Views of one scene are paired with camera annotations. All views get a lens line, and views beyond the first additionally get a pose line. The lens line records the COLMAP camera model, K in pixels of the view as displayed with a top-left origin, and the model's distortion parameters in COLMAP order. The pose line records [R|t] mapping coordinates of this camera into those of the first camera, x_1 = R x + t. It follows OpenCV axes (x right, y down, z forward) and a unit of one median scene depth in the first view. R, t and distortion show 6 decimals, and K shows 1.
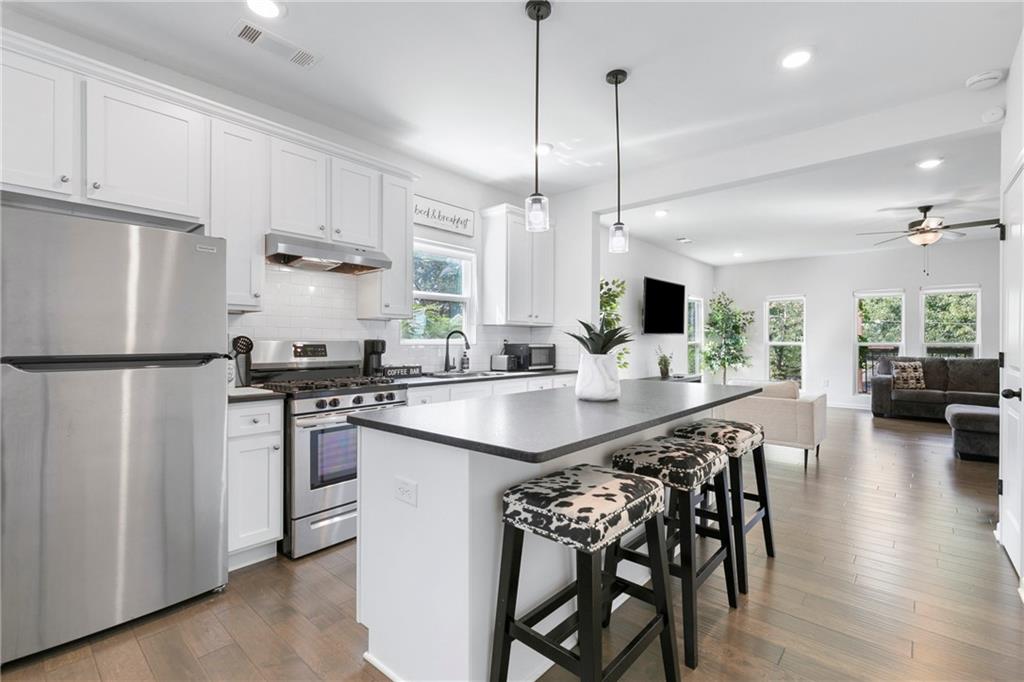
lens RADIAL K [[459.1, 0, 512.0], [0, 459.1, 341.0], [0, 0, 1]] dist [0.003411, 0.000161]
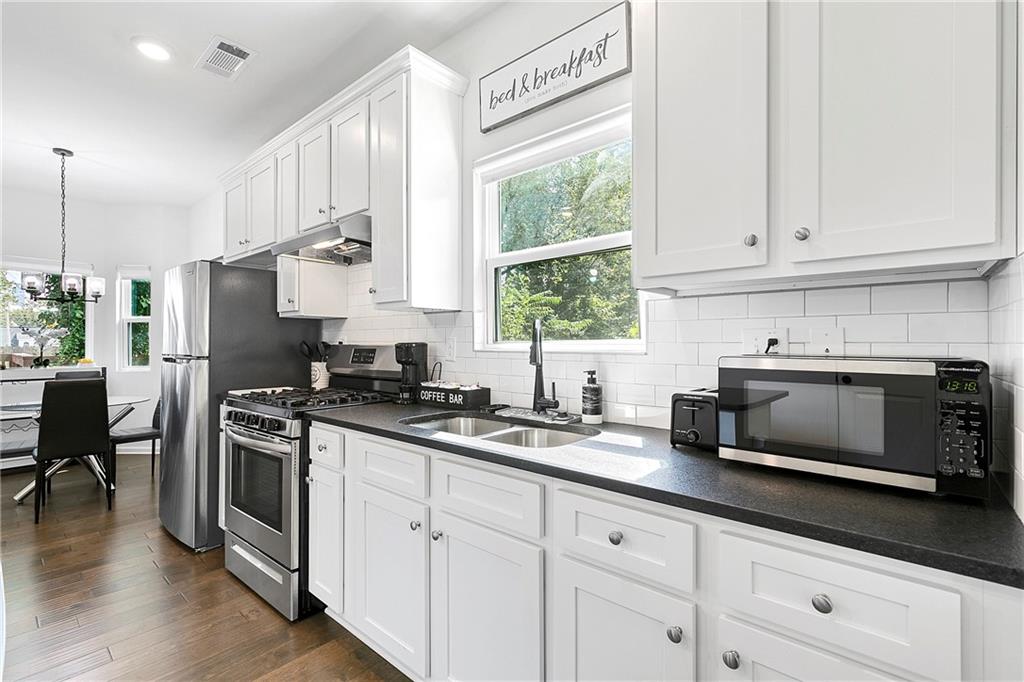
lens RADIAL K [[459.1, 0, 512.0], [0, 459.1, 341.0], [0, 0, 1]] dist [0.003411, 0.000161]
pose [[0.007619, -0.006165, -0.999952, 0.293790], [0.003778, 0.999974, -0.006136, -0.000478], [0.999964, -0.003731, 0.007642, 0.908053]]
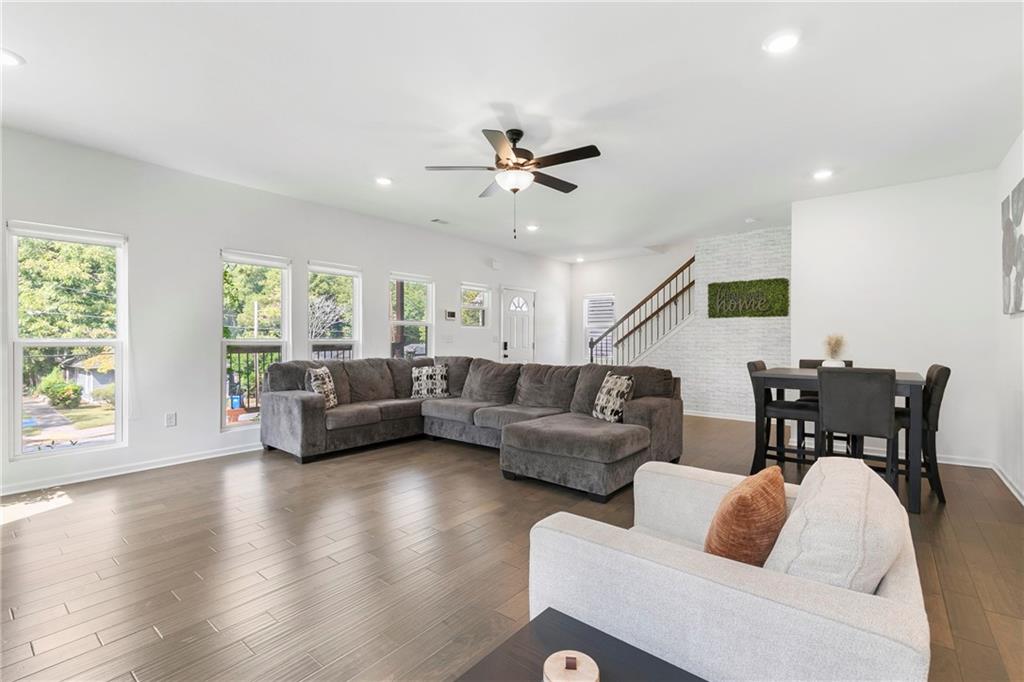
lens RADIAL K [[454.2, 0, 513.8], [0, 454.2, 340.9], [0, 0, 1]] dist [0.006344, -0.000005]
pose [[-0.053037, -0.008345, 0.998558, 0.300561], [-0.001634, 0.999964, 0.008270, -0.000902], [-0.998591, -0.001193, -0.053049, 1.241248]]
